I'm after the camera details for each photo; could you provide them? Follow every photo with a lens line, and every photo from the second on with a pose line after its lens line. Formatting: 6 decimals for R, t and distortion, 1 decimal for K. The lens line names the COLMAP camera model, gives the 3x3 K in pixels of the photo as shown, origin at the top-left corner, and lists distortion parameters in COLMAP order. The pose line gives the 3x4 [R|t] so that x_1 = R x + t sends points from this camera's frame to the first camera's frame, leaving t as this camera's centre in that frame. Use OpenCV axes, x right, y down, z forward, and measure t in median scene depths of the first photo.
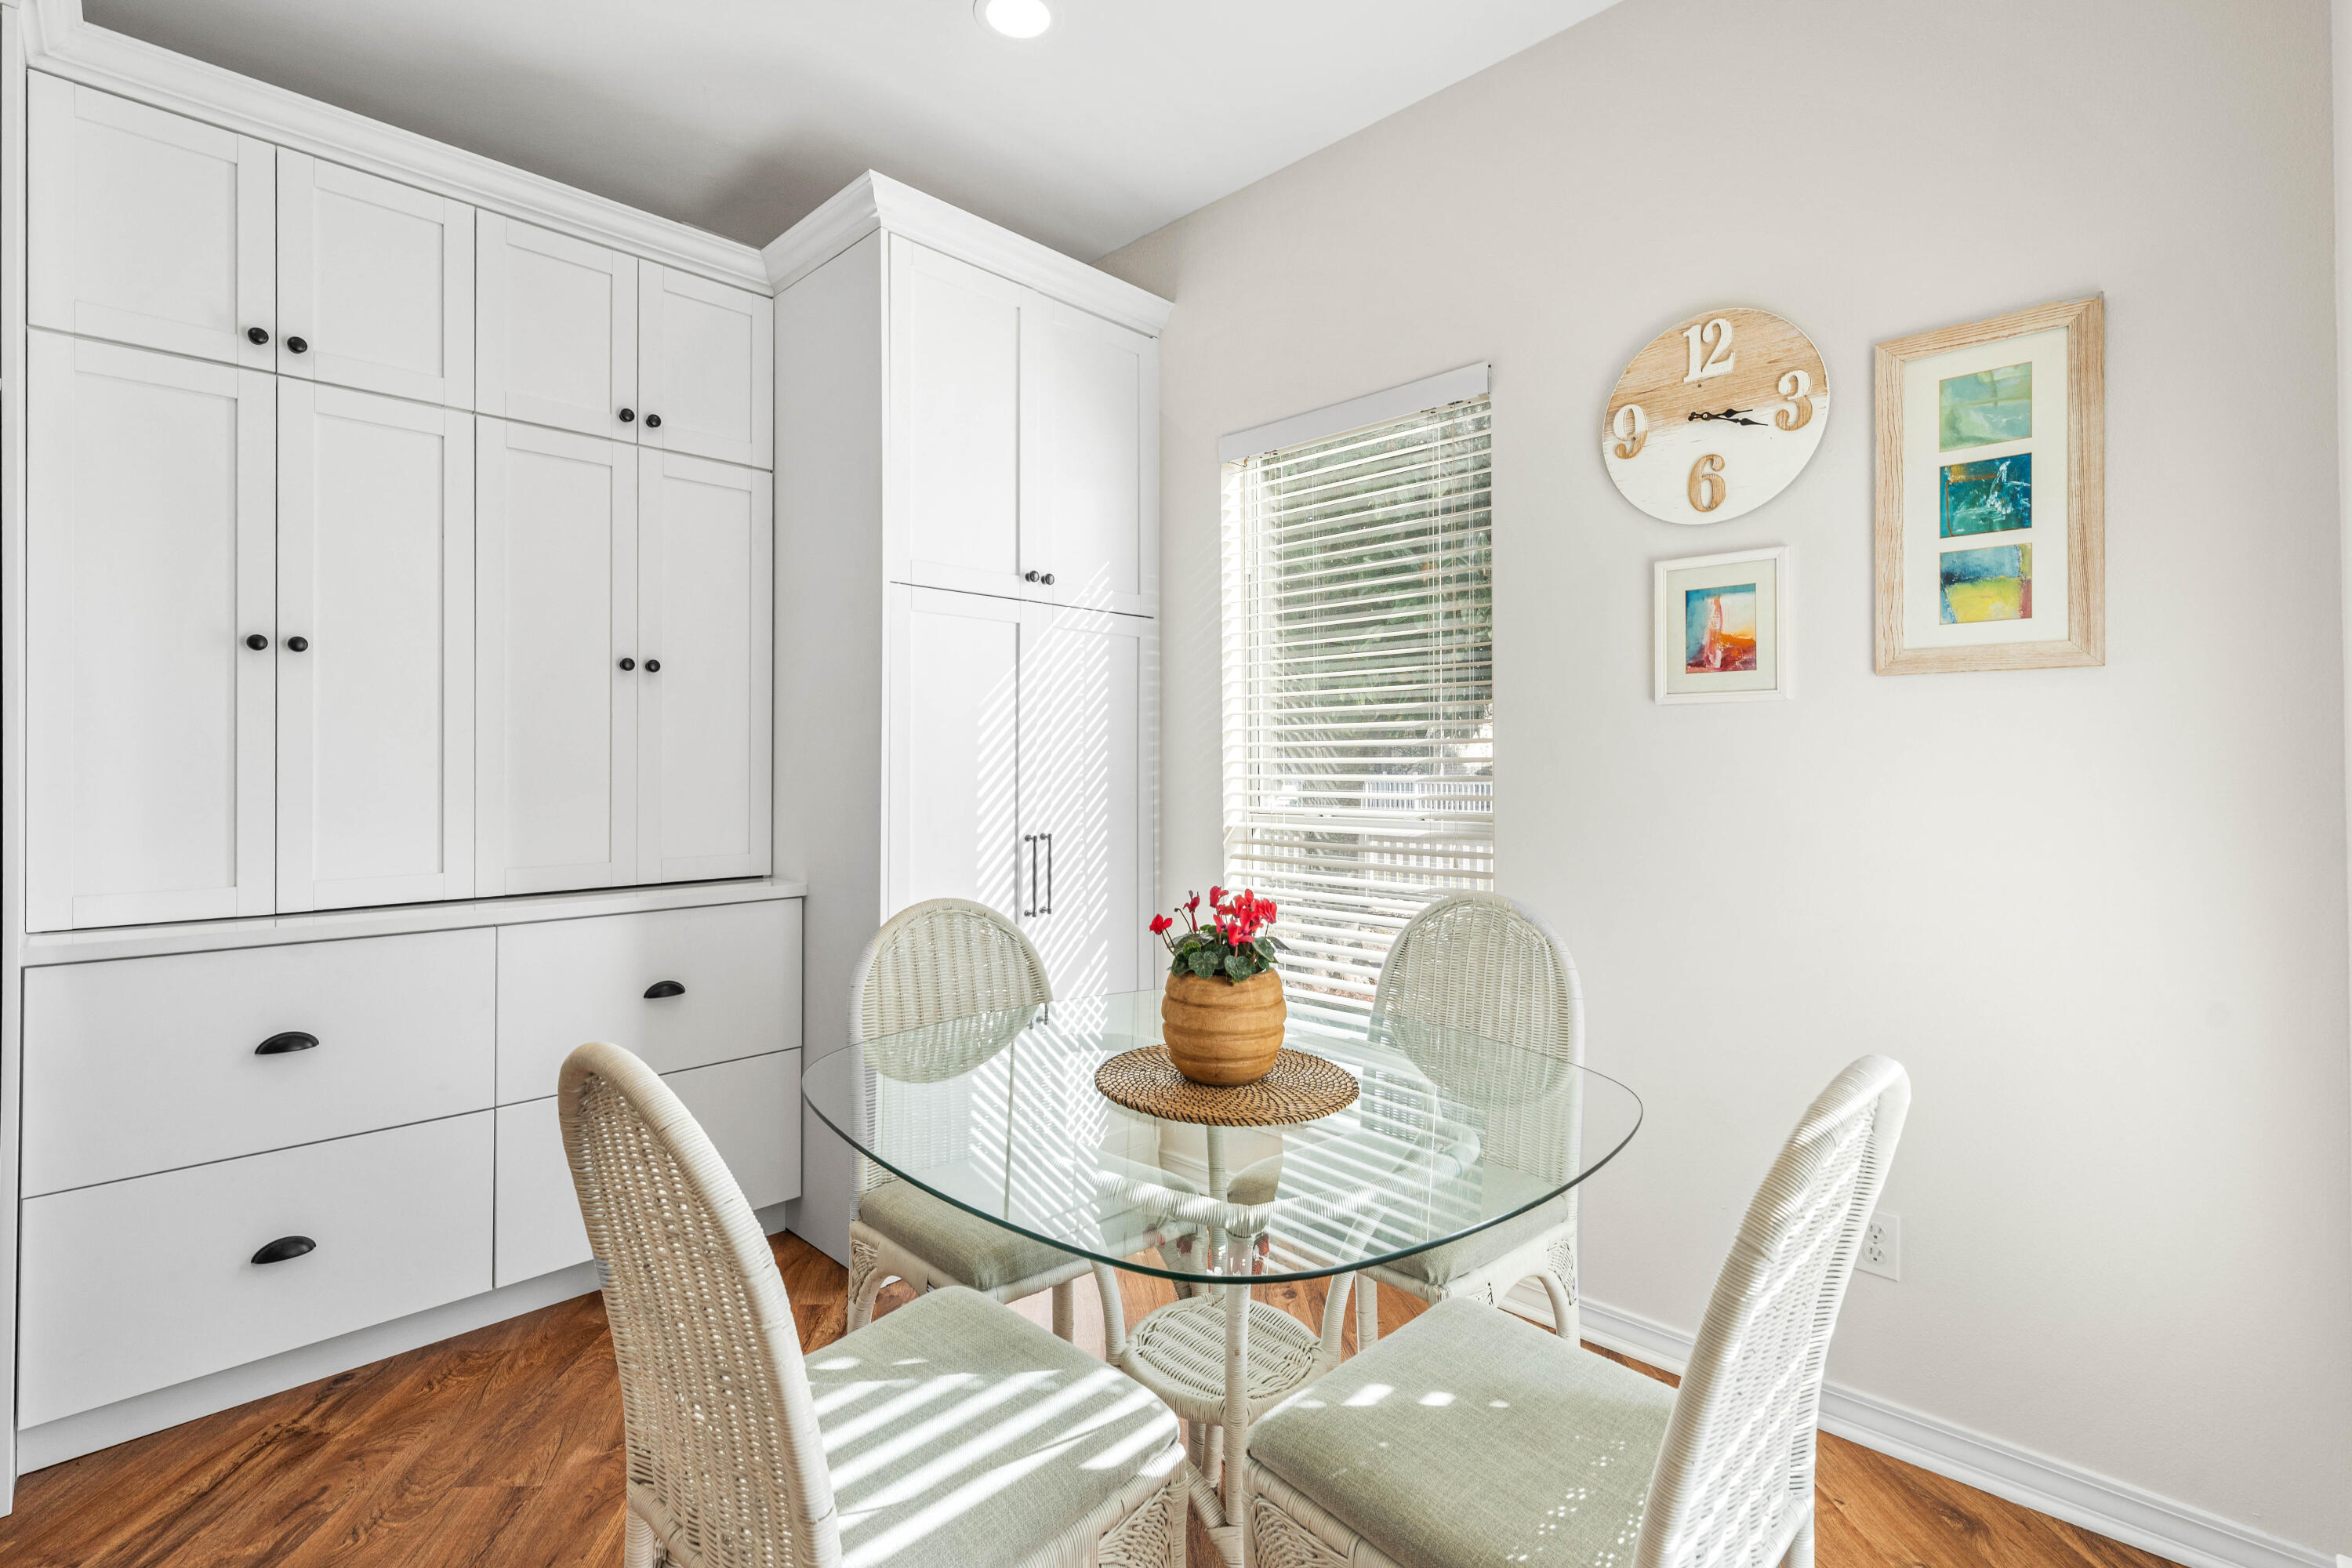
lens RADIAL K [[1069.0, 0, 1174.2], [0, 1069.0, 771.6], [0, 0, 1]] dist [0.000052, 0.000003]
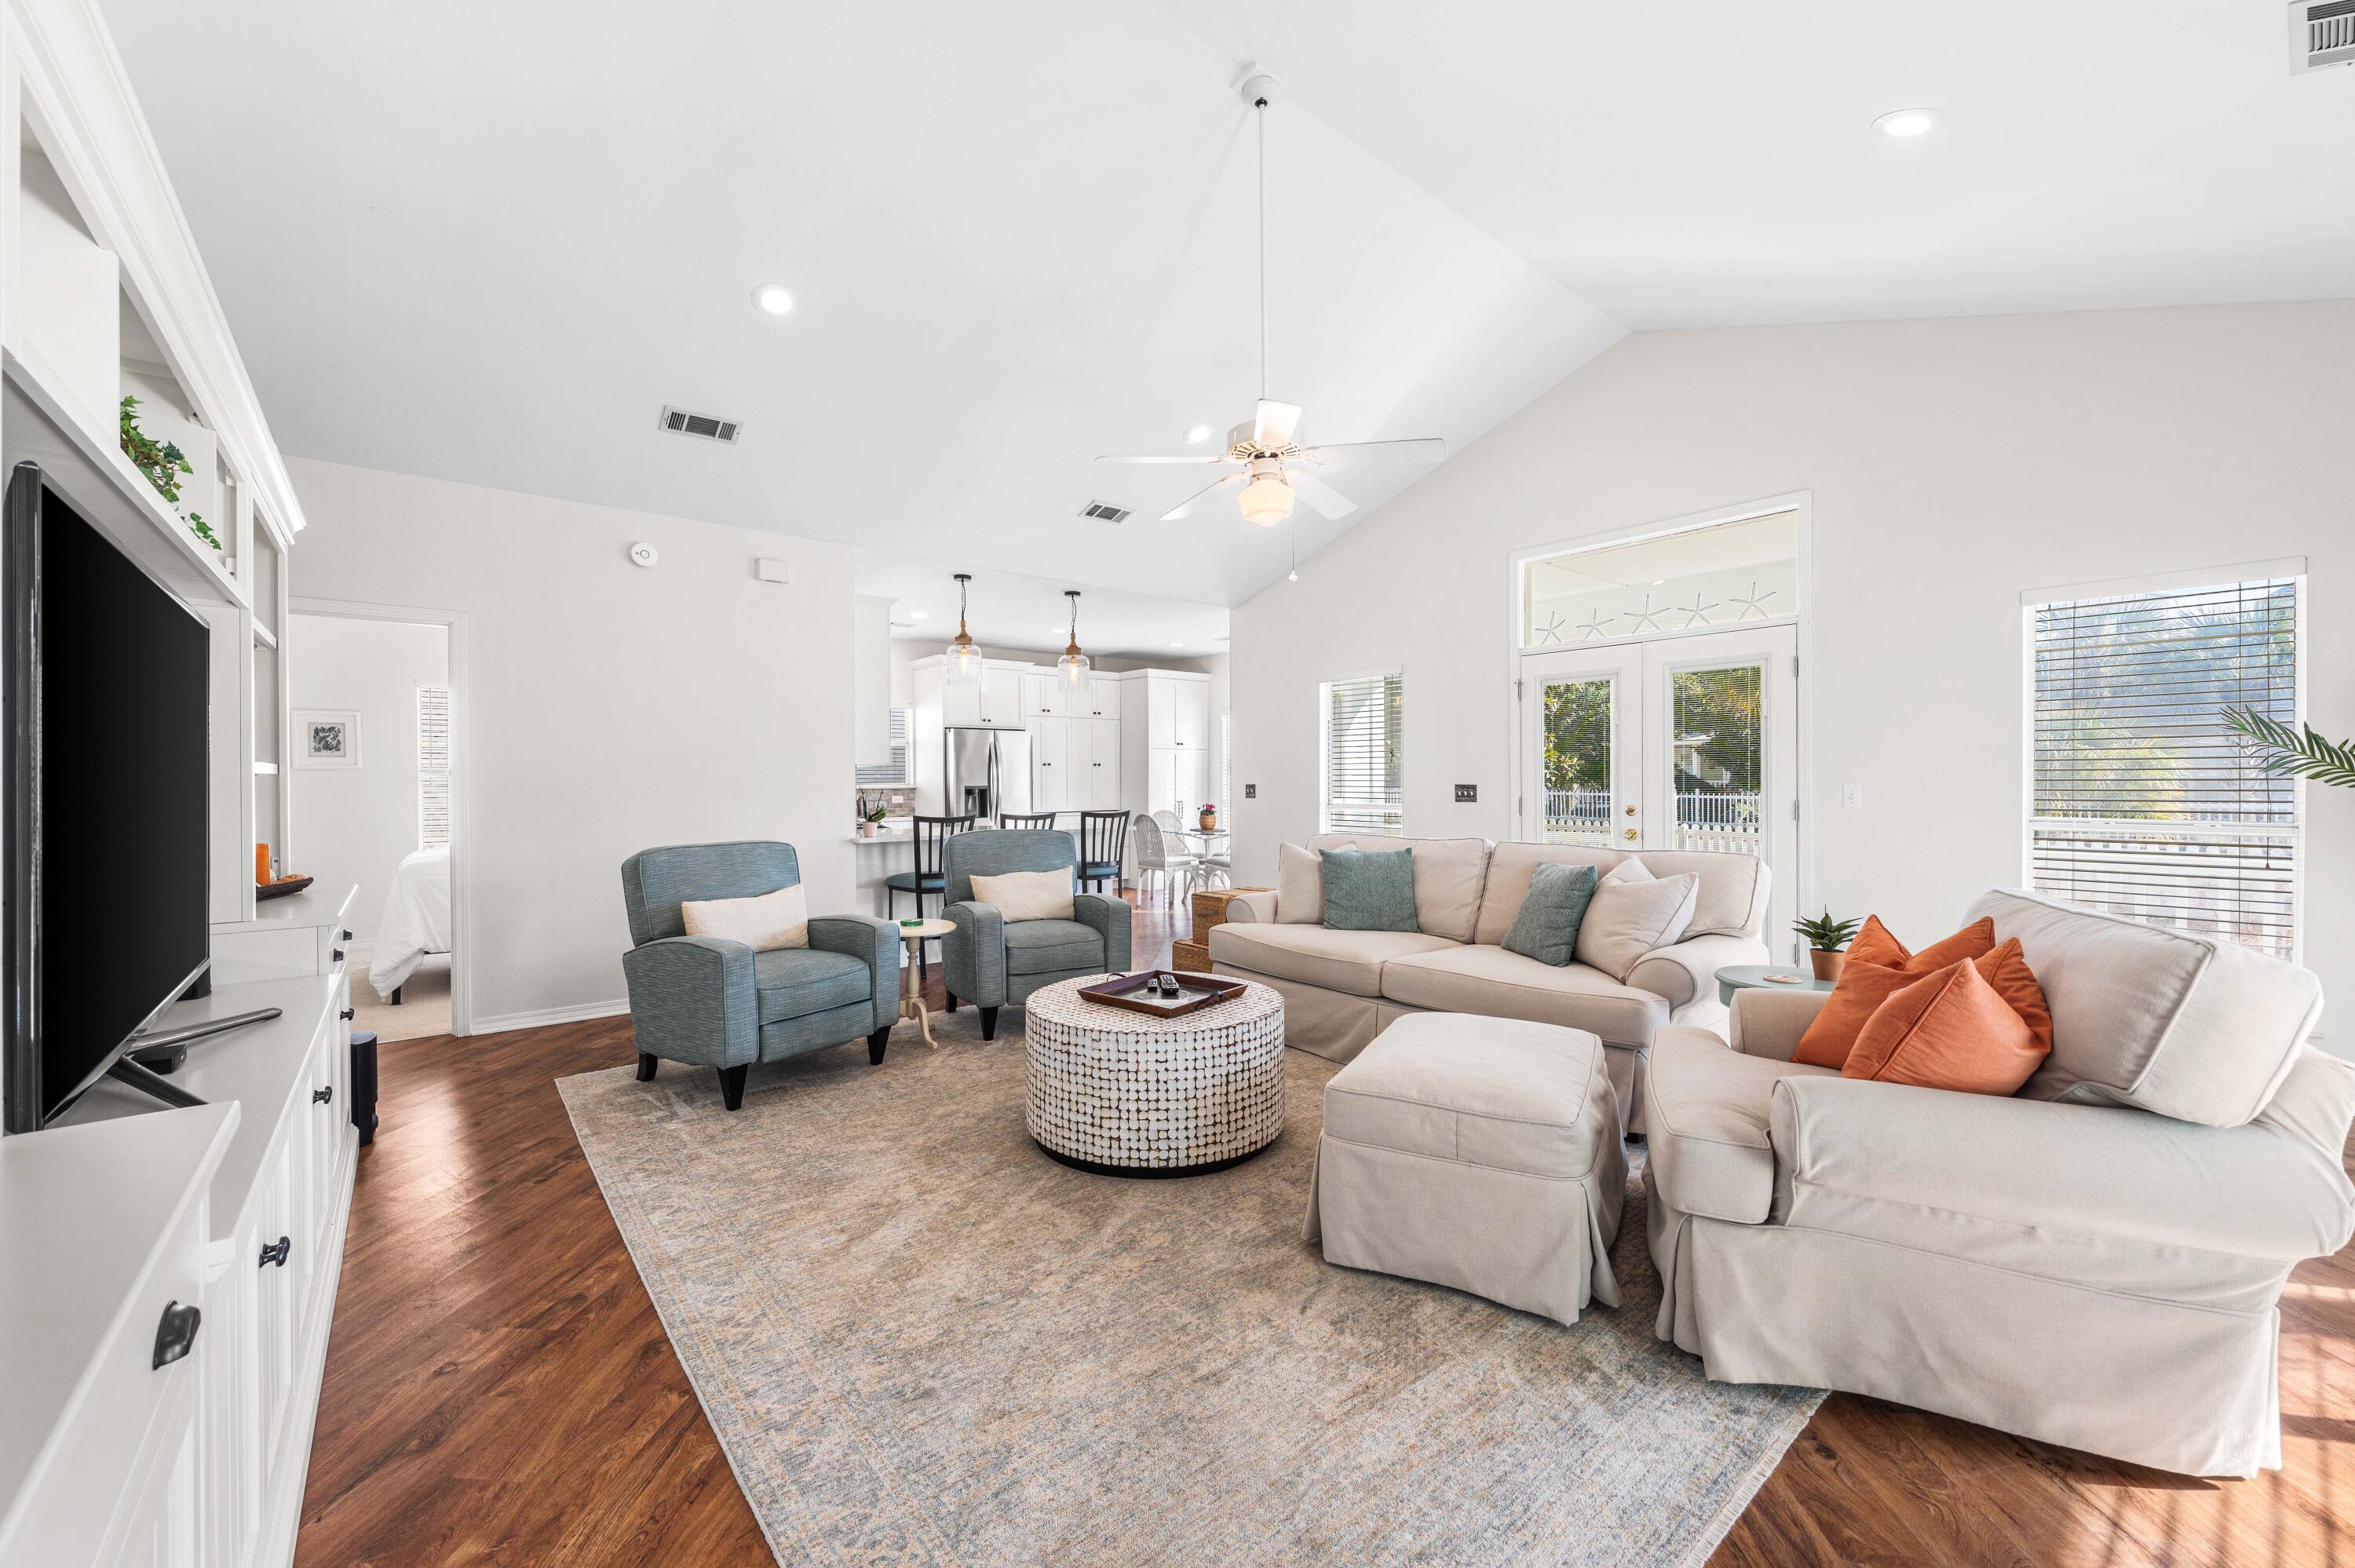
lens RADIAL K [[928.0, 0, 1179.1], [0, 928.0, 785.6], [0, 0, 1]] dist [0.000000, 0.000000]
pose [[0.994377, 0.002437, -0.105868, 0.320720], [-0.002562, 0.999996, -0.001044, -0.004776], [0.105865, 0.001309, 0.994380, -3.302919]]
